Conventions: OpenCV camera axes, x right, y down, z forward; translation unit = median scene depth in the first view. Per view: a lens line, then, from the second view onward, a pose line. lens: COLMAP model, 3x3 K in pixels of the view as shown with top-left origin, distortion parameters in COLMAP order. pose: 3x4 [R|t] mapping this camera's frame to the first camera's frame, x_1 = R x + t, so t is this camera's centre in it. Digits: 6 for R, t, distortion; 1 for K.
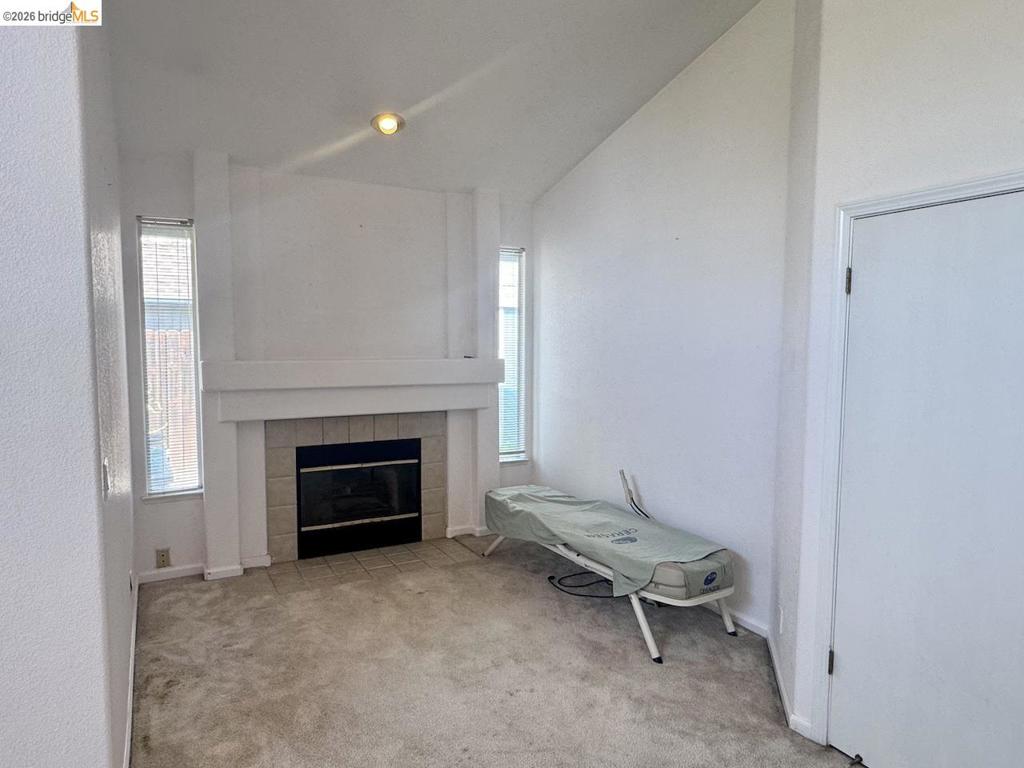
lens RADIAL K [[639.7, 0, 509.9], [0, 639.7, 391.2], [0, 0, 1]] dist [-0.002013, -0.002250]
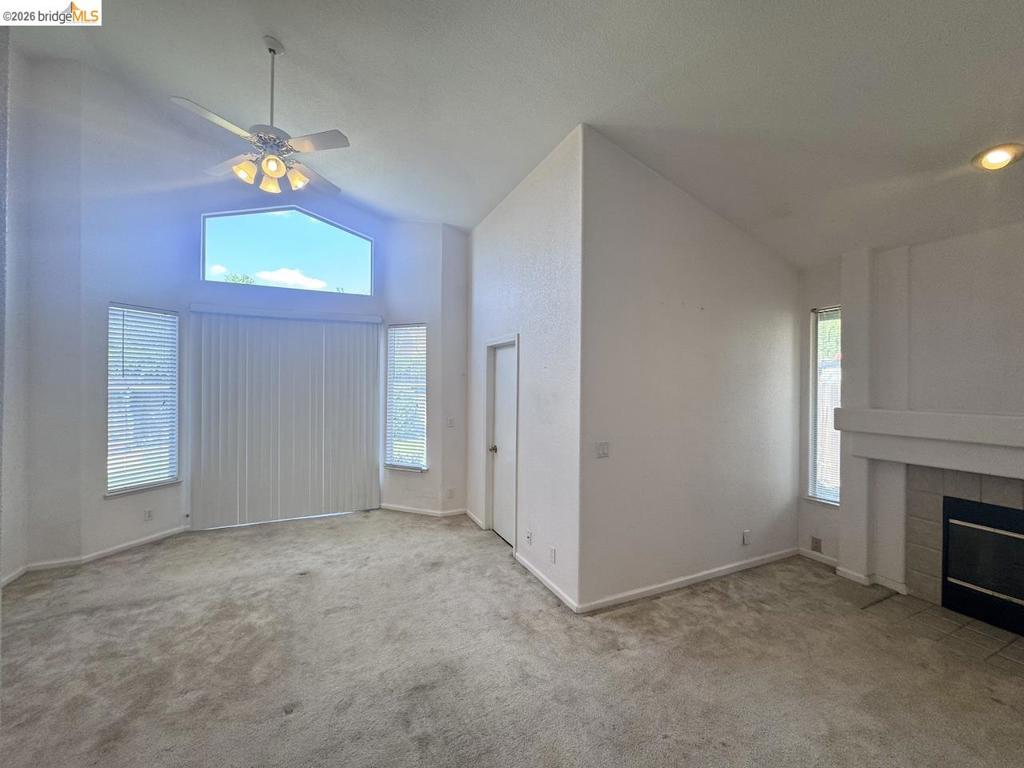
lens RADIAL K [[410.0, 0, 511.9], [0, 410.0, 384.9], [0, 0, 1]] dist [0.000413, -0.000209]
pose [[-0.073359, -0.005329, -0.997291, 0.389245], [-0.092955, 0.995669, 0.001518, -0.028592], [0.992964, 0.092815, -0.073536, 0.339779]]
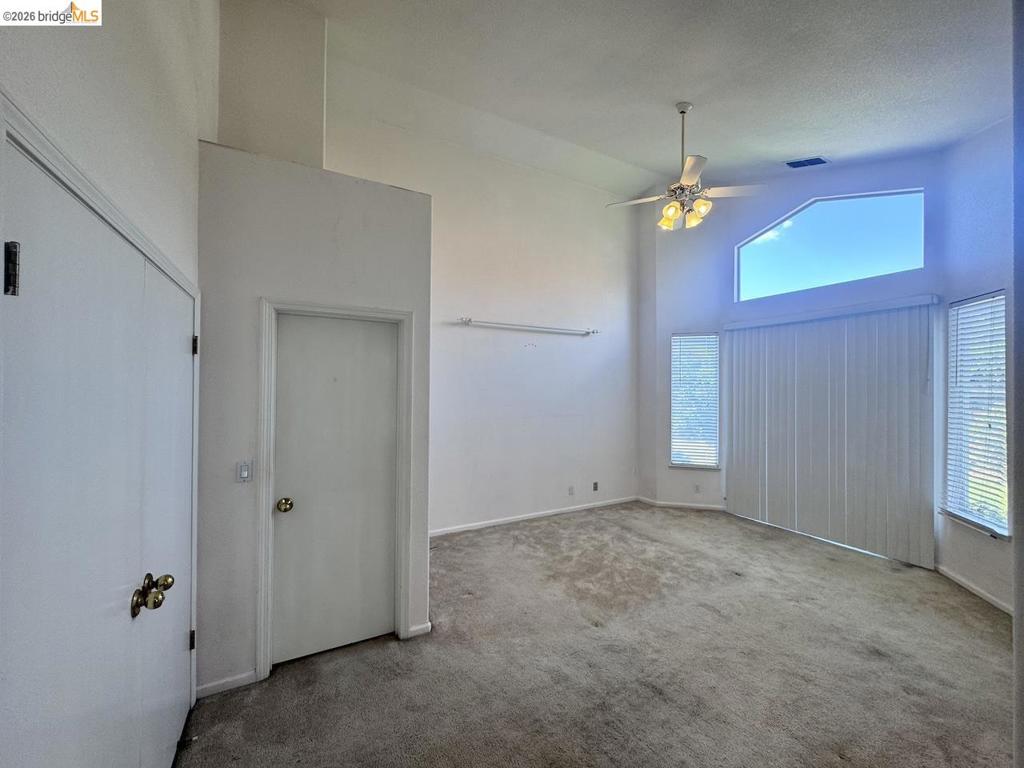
lens RADIAL K [[410.0, 0, 512.0], [0, 410.0, 384.2], [0, 0, 1]] dist [0.000413, -0.000209]
pose [[-0.999899, -0.014119, 0.001428, 0.090940], [-0.013962, 0.996781, 0.078943, -0.059856], [-0.002538, 0.078915, -0.996878, 0.685504]]
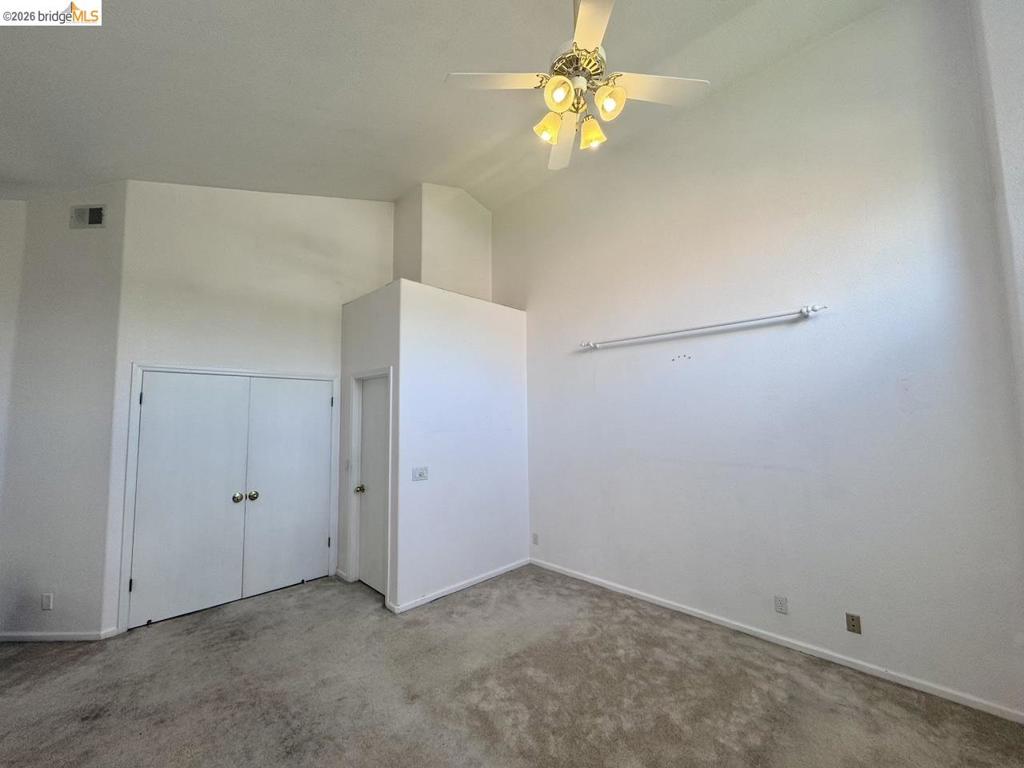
lens RADIAL K [[410.0, 0, 511.6], [0, 410.0, 385.6], [0, 0, 1]] dist [0.000413, -0.000209]
pose [[-0.276449, 0.067695, 0.958641, -0.612726], [0.090376, 0.994927, -0.044196, -0.020354], [-0.956770, 0.074420, -0.281164, 0.097524]]
